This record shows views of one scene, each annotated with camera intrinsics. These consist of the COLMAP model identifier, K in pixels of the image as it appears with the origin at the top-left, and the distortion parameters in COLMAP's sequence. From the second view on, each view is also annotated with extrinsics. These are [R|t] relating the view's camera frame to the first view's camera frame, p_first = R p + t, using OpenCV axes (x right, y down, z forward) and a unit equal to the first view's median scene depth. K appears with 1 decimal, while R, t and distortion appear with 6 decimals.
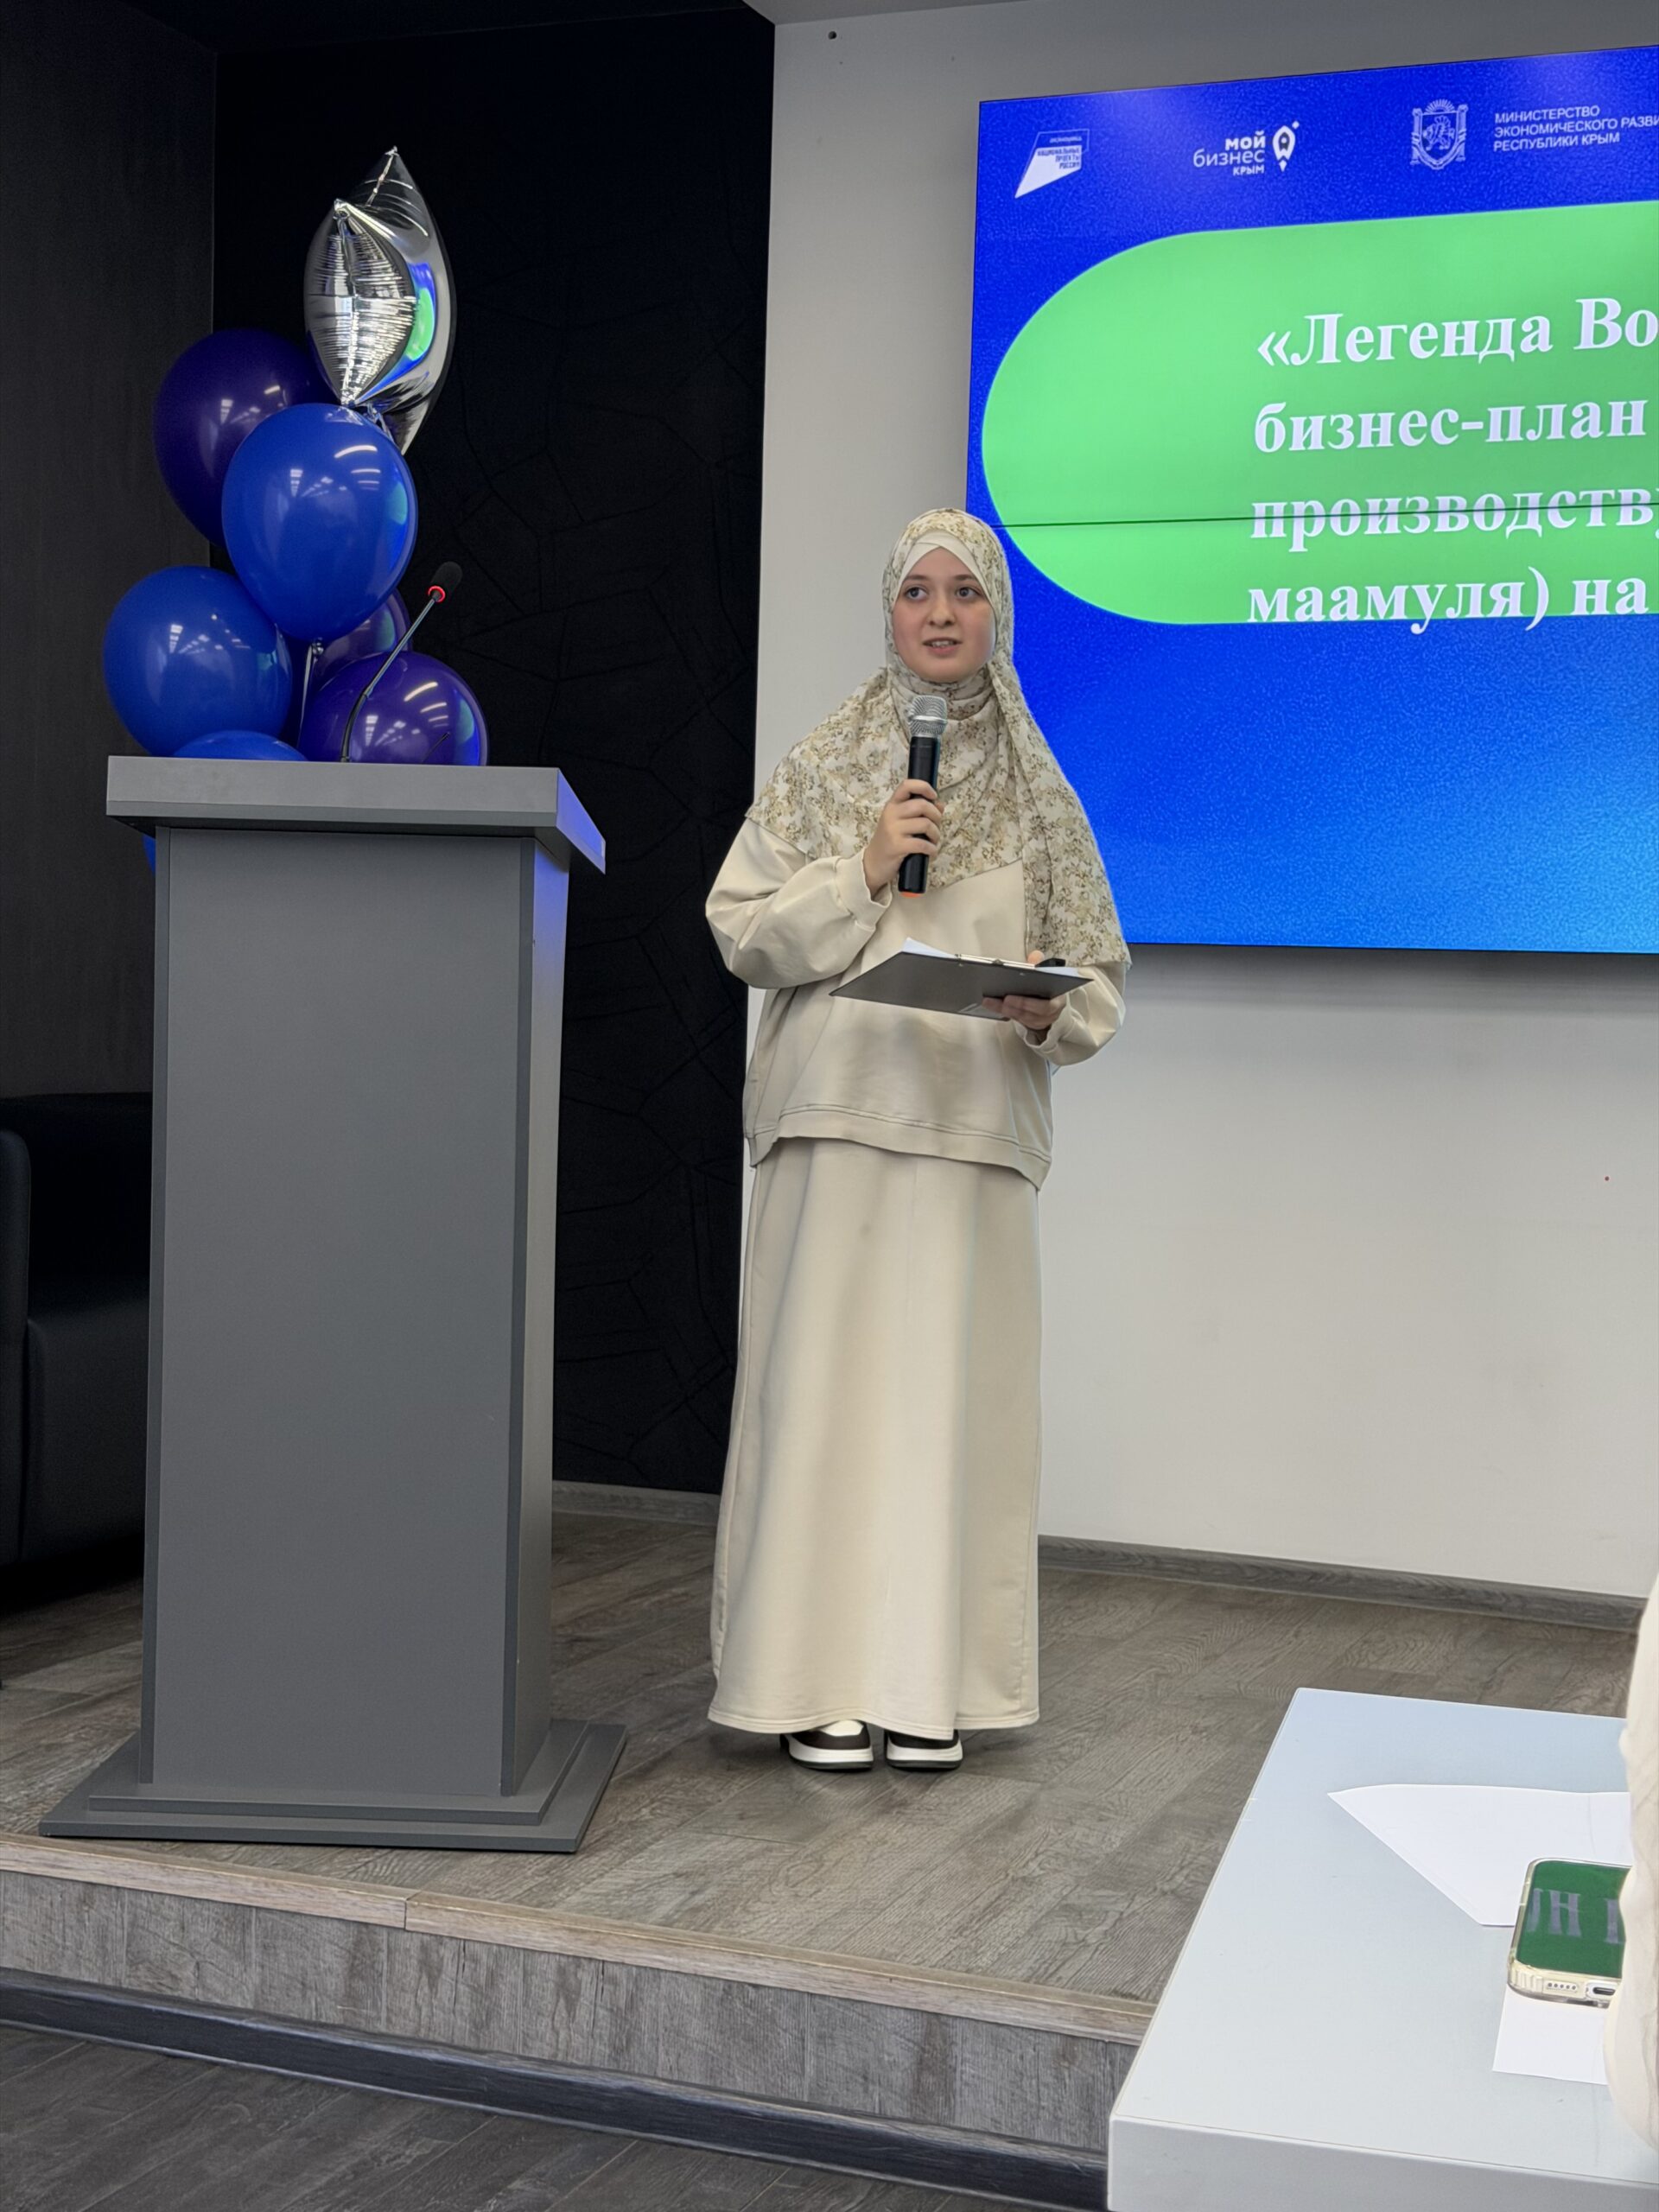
lens RADIAL K [[3092.8, 0, 832.8], [0, 3092.8, 1108.4], [0, 0, 1]] dist [0.102479, 0.000000]
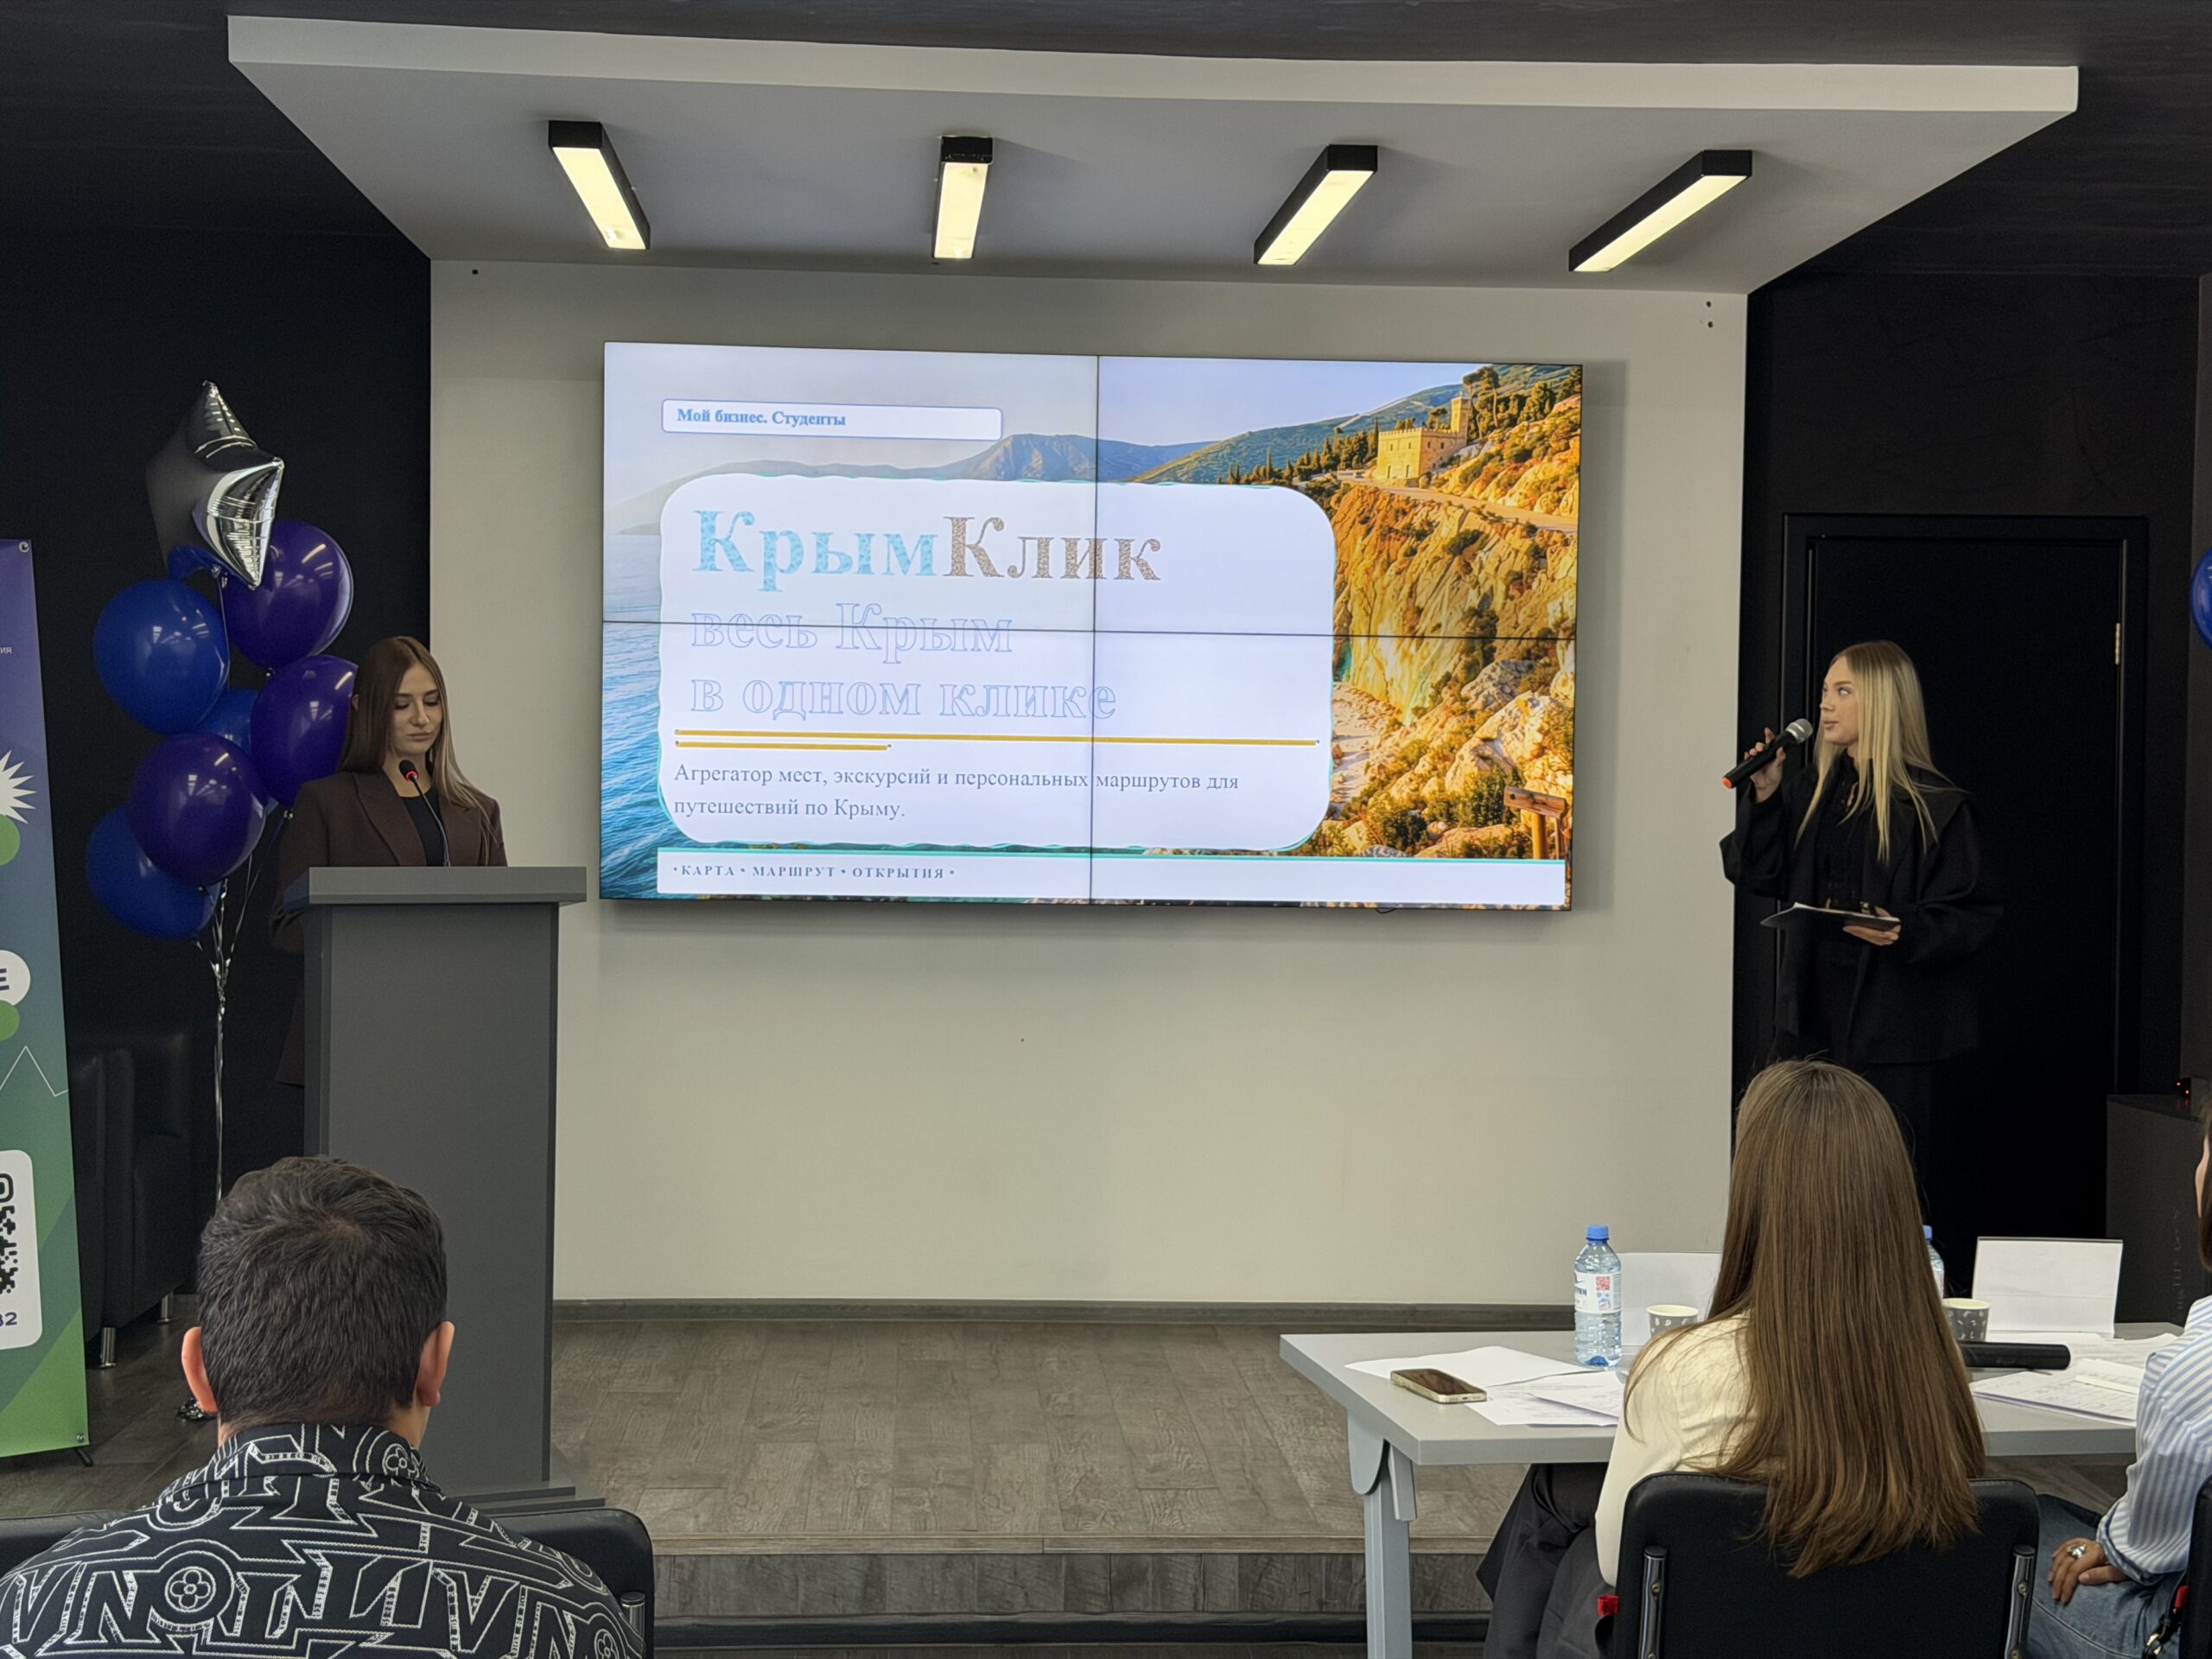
lens RADIAL K [[3092.8, 0, 1095.5], [0, 3092.8, 839.2], [0, 0, 1]] dist [0.102479, 0.000000]
pose [[0.906484, -0.027007, 0.421377, -0.542179], [0.027183, 0.999615, 0.005590, -0.125283], [-0.421365, 0.006387, 0.906869, -0.648650]]
